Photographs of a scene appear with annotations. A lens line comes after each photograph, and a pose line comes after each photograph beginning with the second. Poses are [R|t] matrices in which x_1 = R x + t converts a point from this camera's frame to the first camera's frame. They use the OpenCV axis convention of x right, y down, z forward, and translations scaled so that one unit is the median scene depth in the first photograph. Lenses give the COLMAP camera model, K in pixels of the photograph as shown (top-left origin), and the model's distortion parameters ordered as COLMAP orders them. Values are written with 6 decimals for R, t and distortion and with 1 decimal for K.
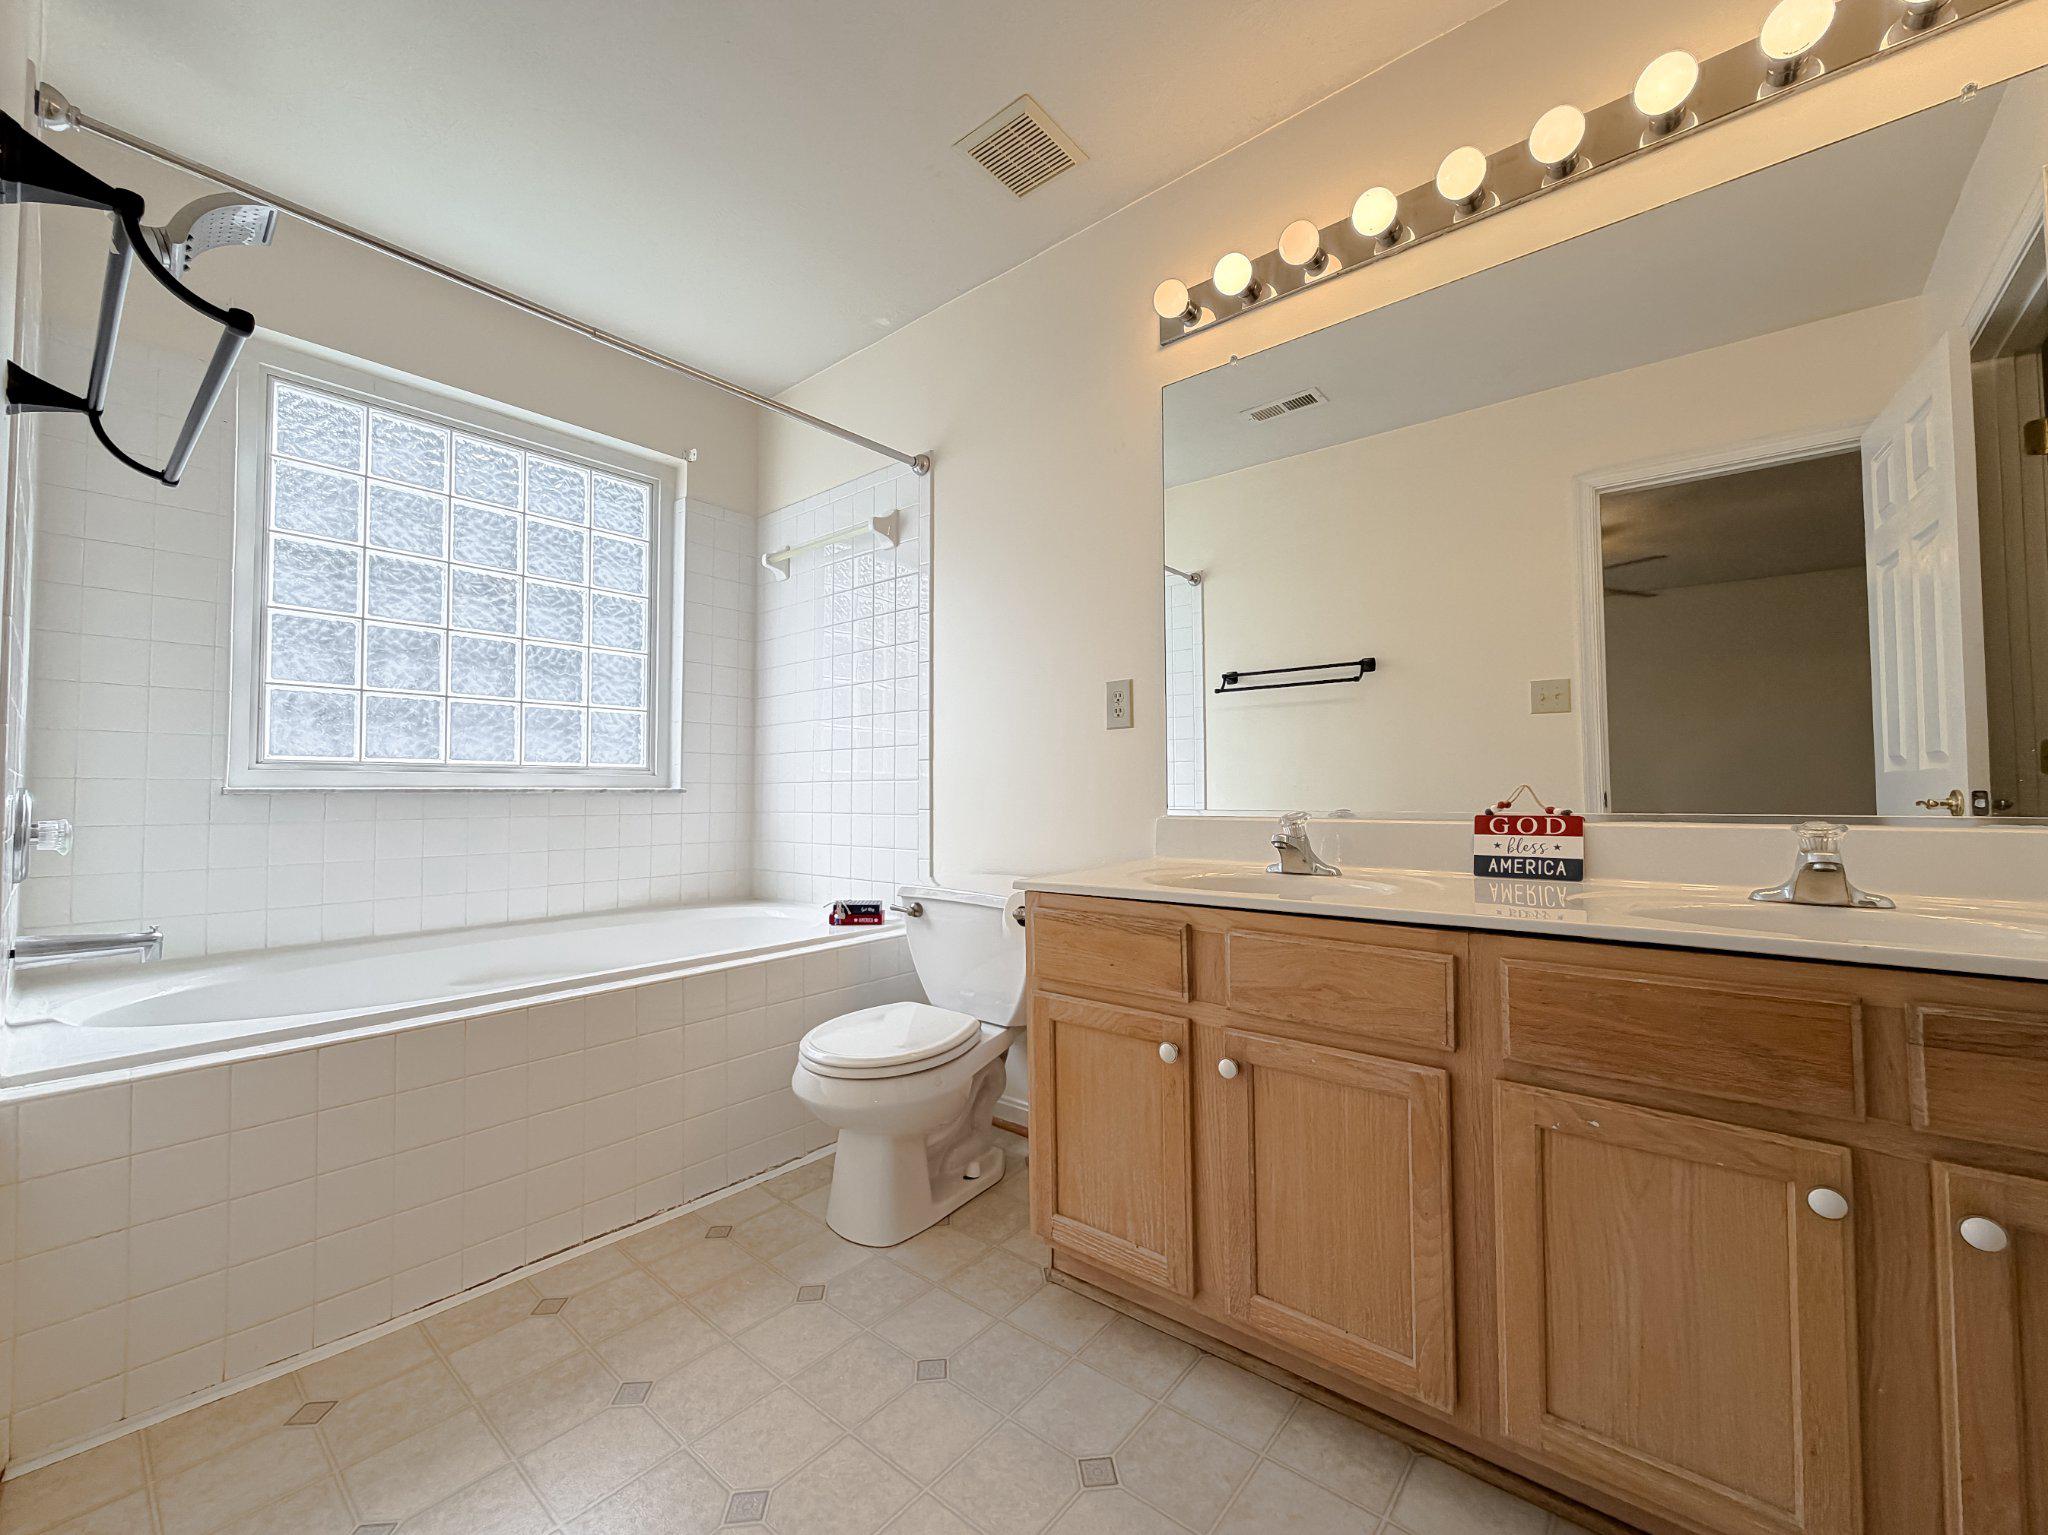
lens RADIAL K [[824.6, 0, 1013.9], [0, 824.6, 767.4], [0, 0, 1]] dist [0.000806, -0.000129]
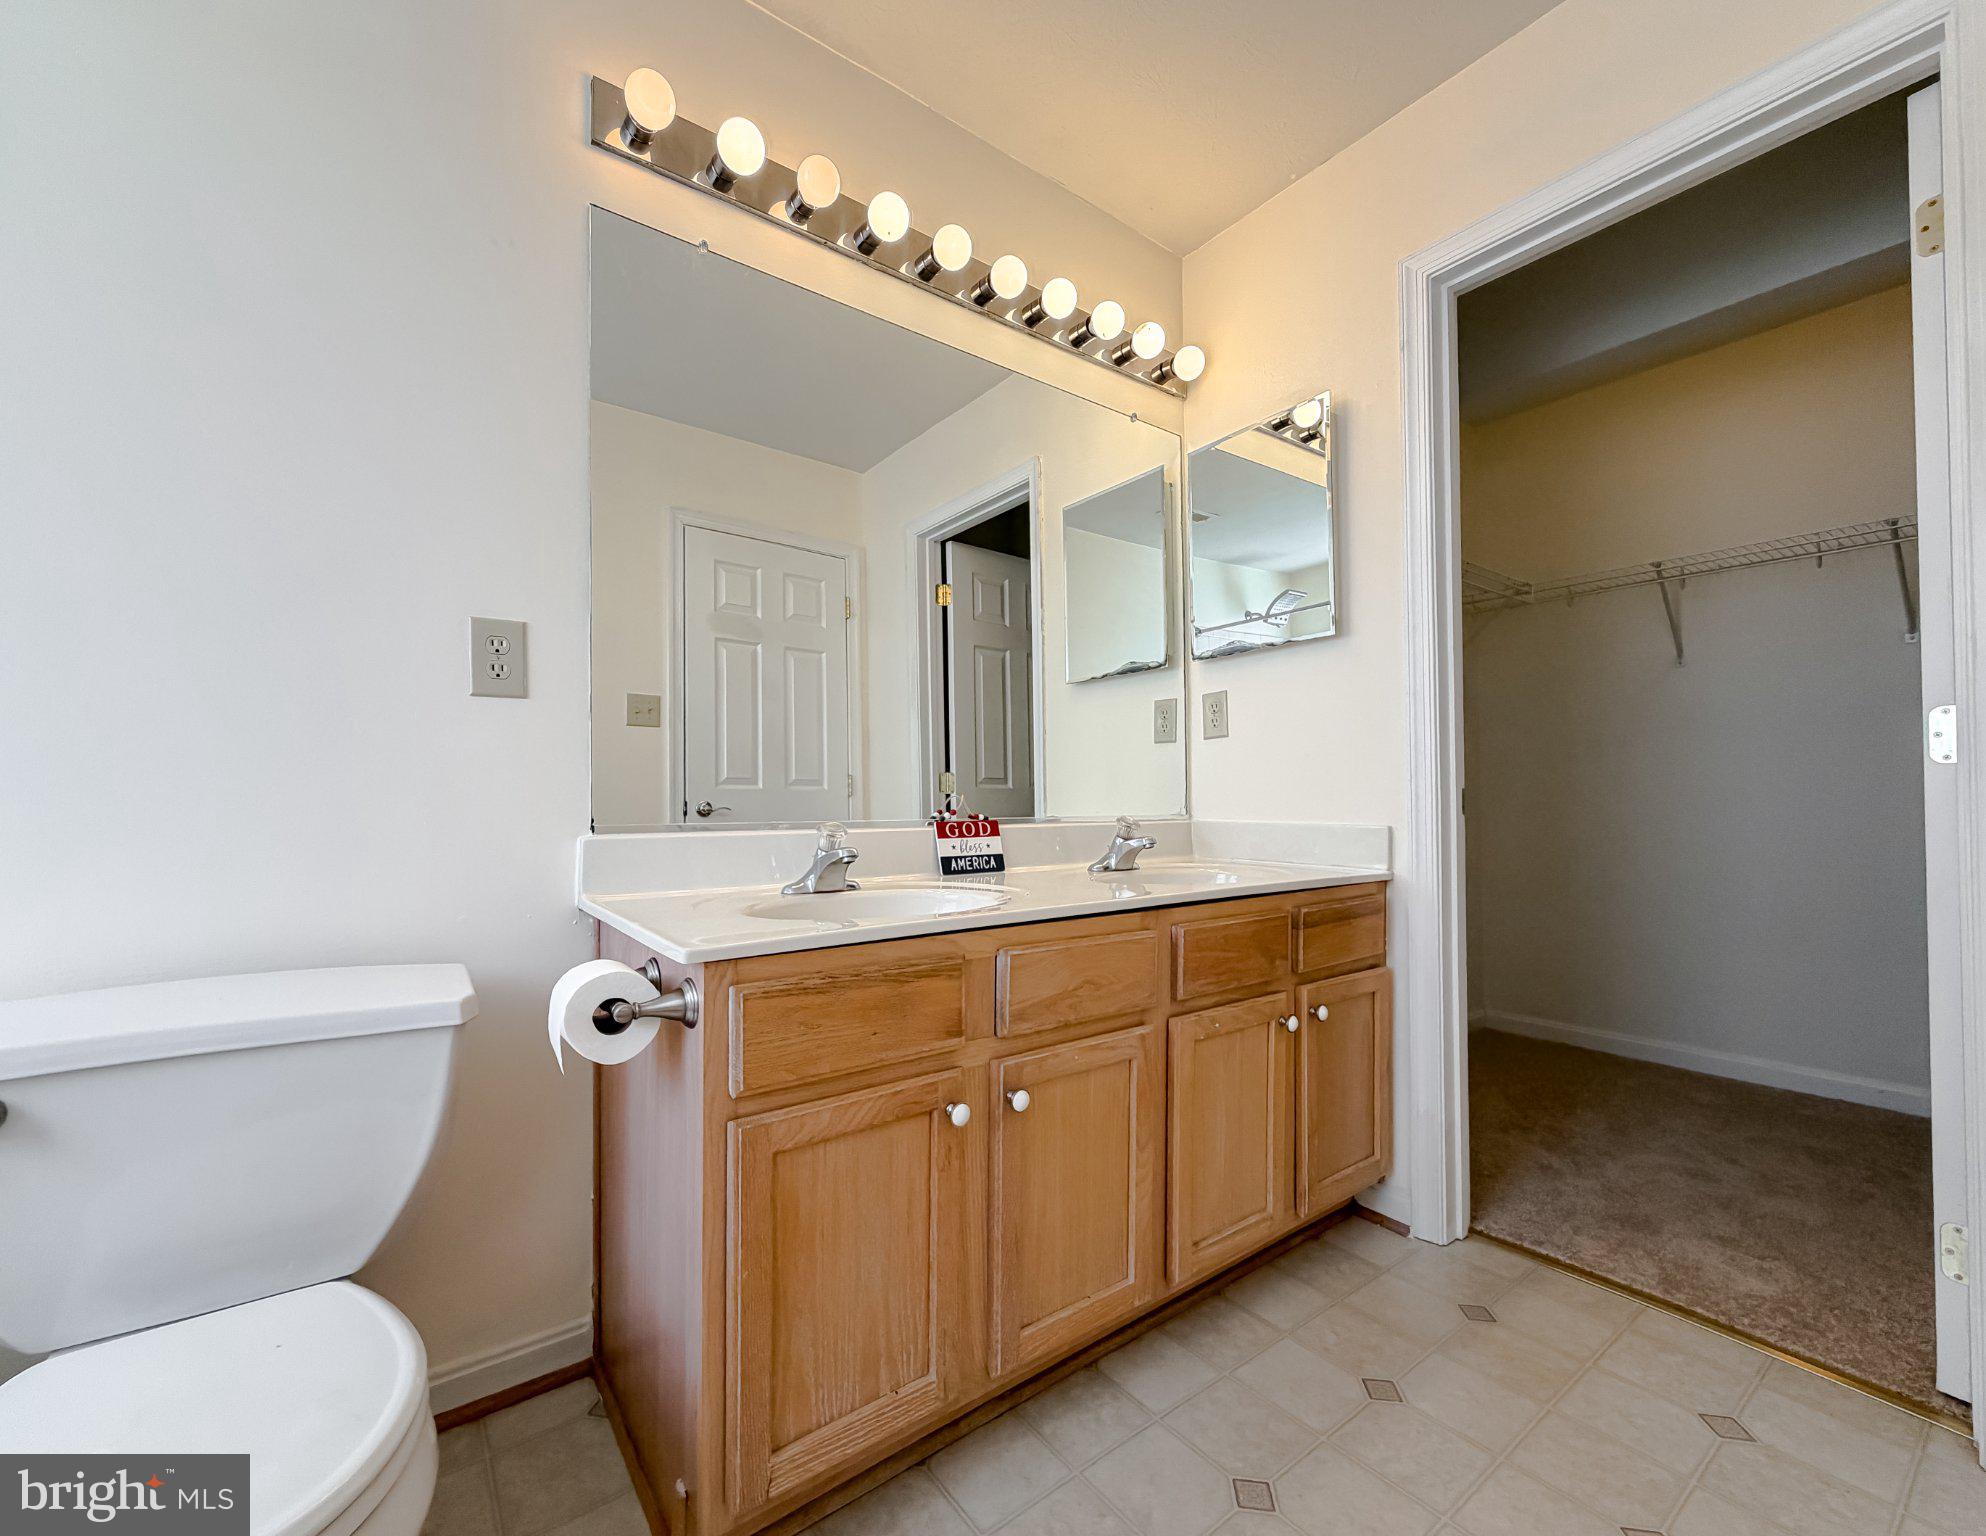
lens RADIAL K [[838.4, 0, 992.1], [0, 838.4, 791.4], [0, 0, 1]] dist [0.000392, 0.000176]
pose [[0.221658, 0.016582, 0.974983, -0.596004], [-0.027302, 0.999569, -0.010793, 0.030274], [-0.974742, -0.024226, 0.222015, 0.751062]]
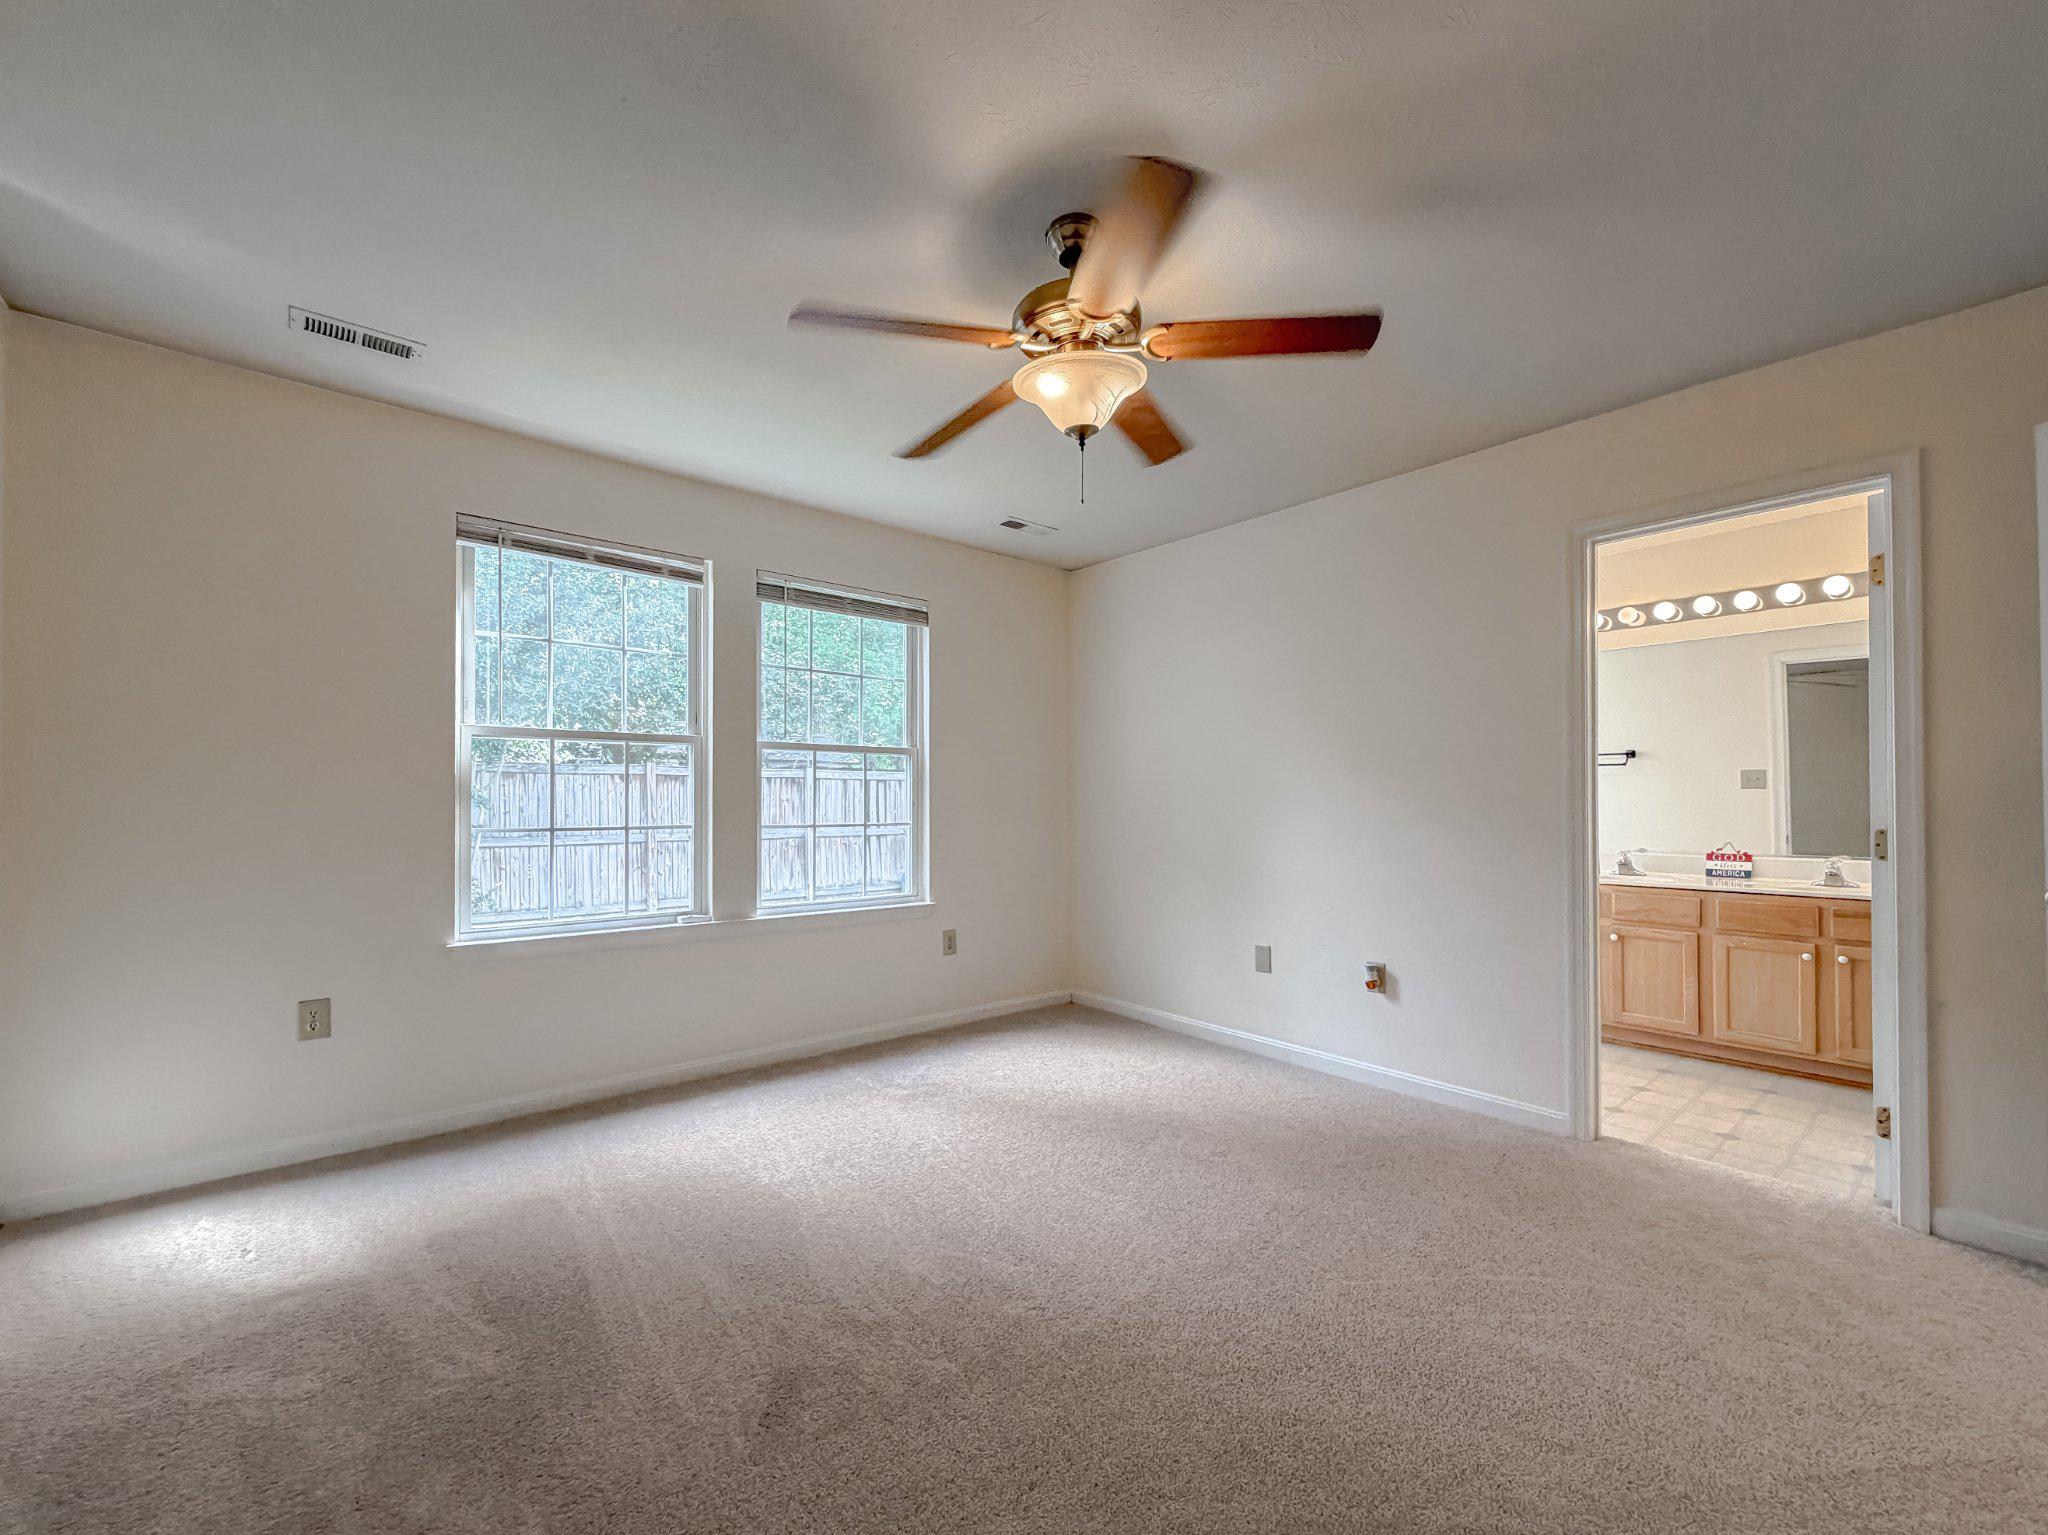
lens RADIAL K [[841.5, 0, 1028.6], [0, 841.5, 790.1], [0, 0, 1]] dist [0.000409, 0.000193]
pose [[0.987581, 0.006656, -0.156971, -1.238171], [-0.003916, 0.999835, 0.017764, -0.195911], [0.157064, -0.016928, 0.987443, -2.127232]]
